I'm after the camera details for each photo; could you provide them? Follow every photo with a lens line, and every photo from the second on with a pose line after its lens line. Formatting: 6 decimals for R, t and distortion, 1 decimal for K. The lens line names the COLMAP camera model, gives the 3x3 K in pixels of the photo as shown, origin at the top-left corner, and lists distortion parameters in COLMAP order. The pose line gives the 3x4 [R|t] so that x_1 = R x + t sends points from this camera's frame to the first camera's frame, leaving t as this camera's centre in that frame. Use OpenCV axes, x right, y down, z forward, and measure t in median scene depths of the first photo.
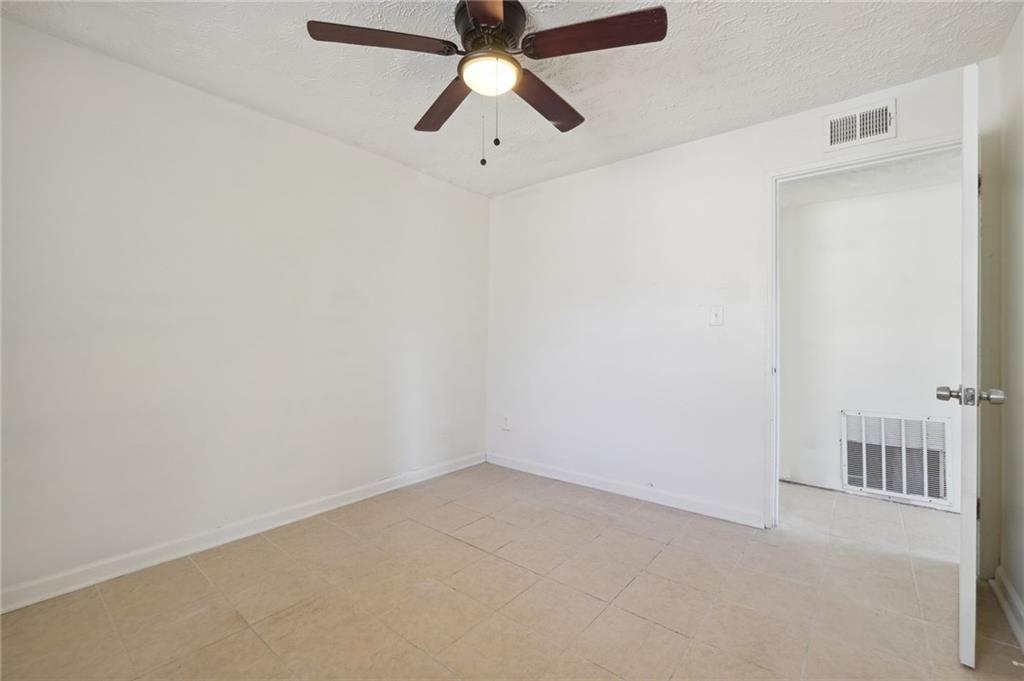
lens RADIAL K [[443.2, 0, 513.9], [0, 443.2, 337.9], [0, 0, 1]] dist [-0.000922, 0.000119]
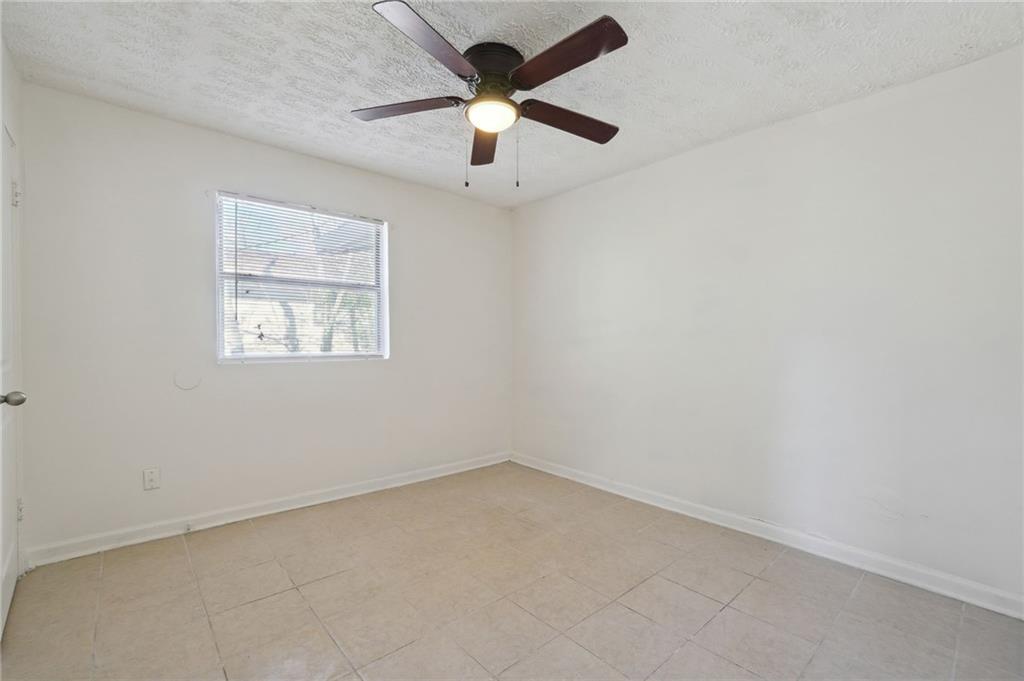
lens RADIAL K [[443.0, 0, 502.9], [0, 443.0, 348.5], [0, 0, 1]] dist [-0.002260, -0.000061]
pose [[-0.174106, 0.007717, -0.984697, 0.813794], [-0.006515, 0.999938, 0.008989, -0.002450], [0.984705, 0.007980, -0.174045, 0.933214]]
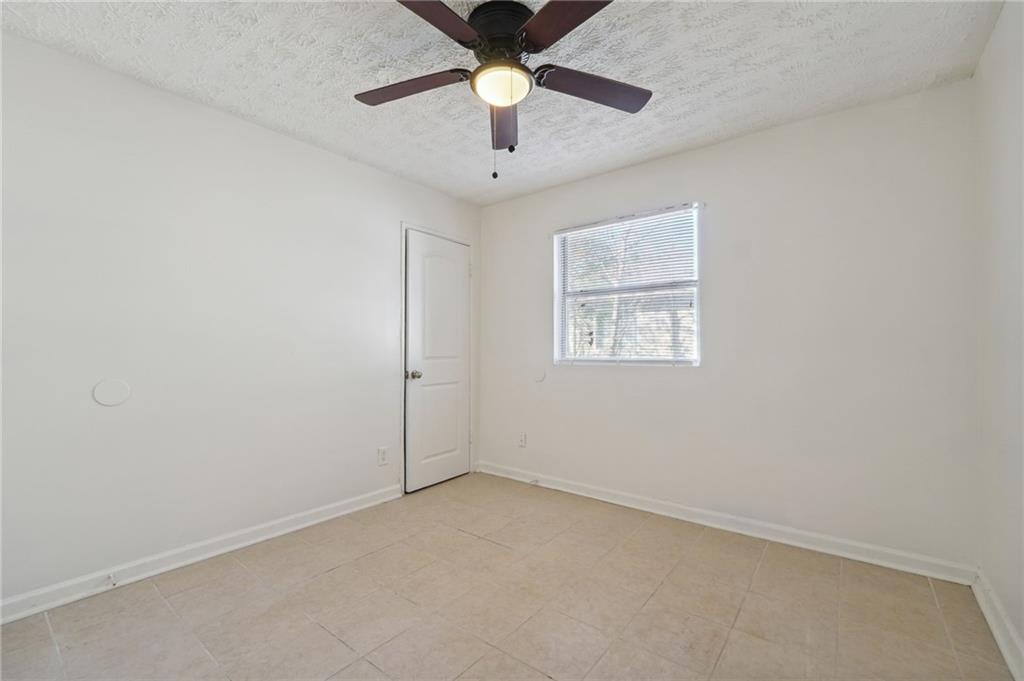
lens RADIAL K [[441.3, 0, 513.4], [0, 441.3, 346.6], [0, 0, 1]] dist [-0.001921, 0.000238]
pose [[-0.999694, -0.004669, -0.024312, -0.042718], [-0.004613, 0.999987, -0.002364, -0.001482], [0.024322, -0.002252, -0.999702, 1.511654]]
